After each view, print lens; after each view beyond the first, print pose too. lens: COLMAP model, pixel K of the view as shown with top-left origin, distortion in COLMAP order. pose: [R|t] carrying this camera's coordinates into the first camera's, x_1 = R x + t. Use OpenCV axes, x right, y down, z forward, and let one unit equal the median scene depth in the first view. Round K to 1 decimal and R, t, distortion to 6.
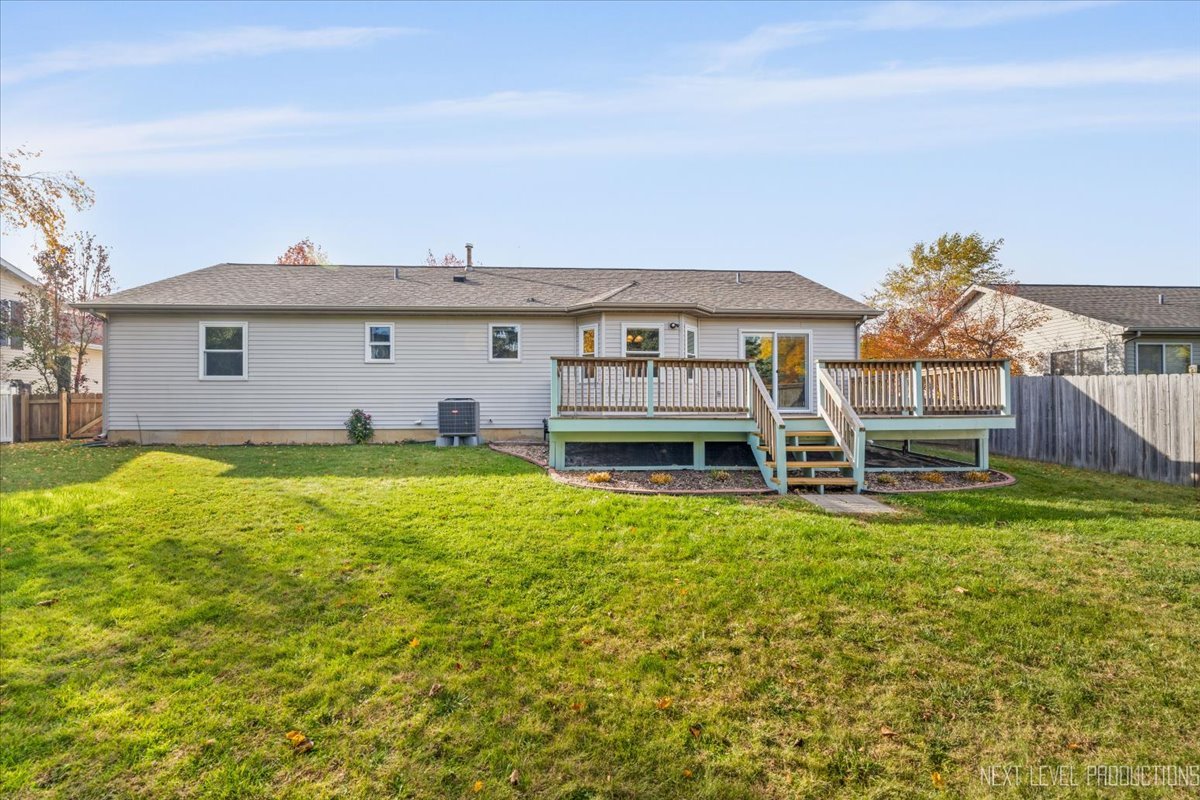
lens RADIAL K [[481.6, 0, 586.8], [0, 481.6, 404.0], [0, 0, 1]] dist [-0.004259, -0.000346]
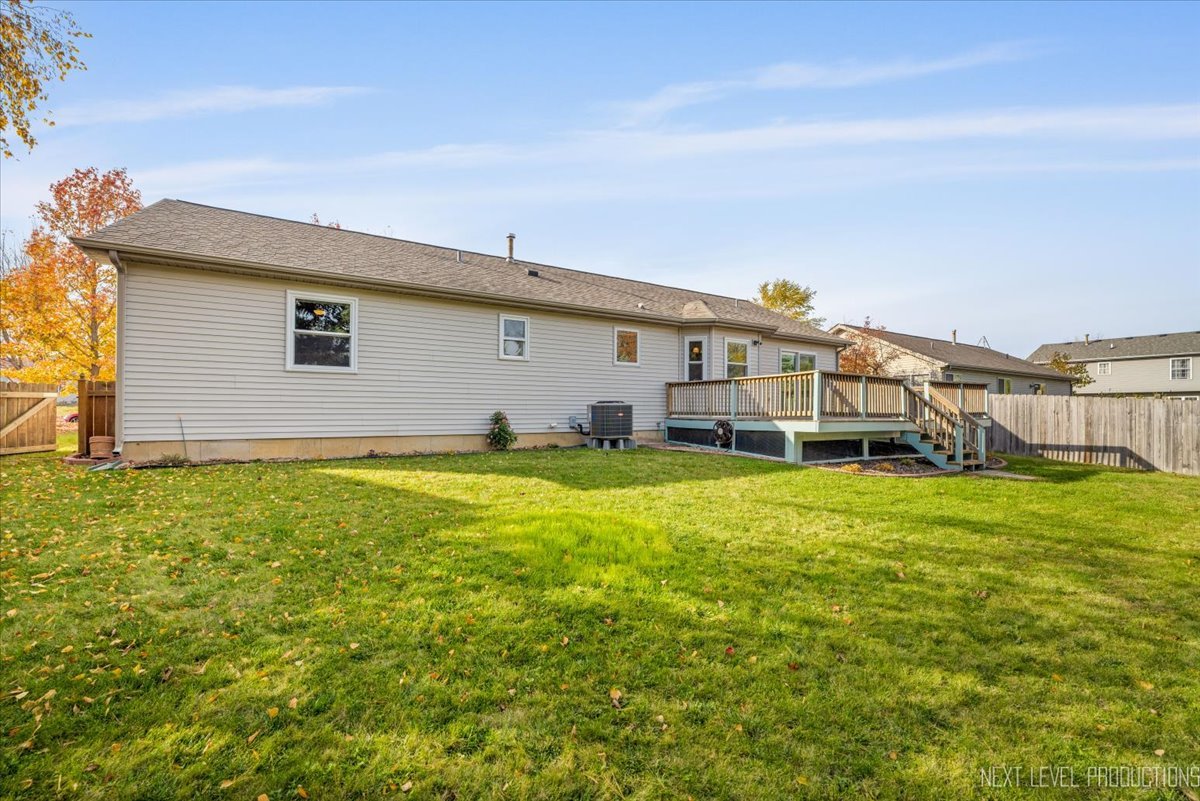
lens RADIAL K [[475.2, 0, 600.0], [0, 475.2, 400.5], [0, 0, 1]] dist [-0.002333, -0.000222]
pose [[0.880413, 0.015666, 0.473948, -0.722410], [-0.012675, 0.999875, -0.009503, -0.002943], [-0.474038, 0.002359, 0.880501, 0.142346]]
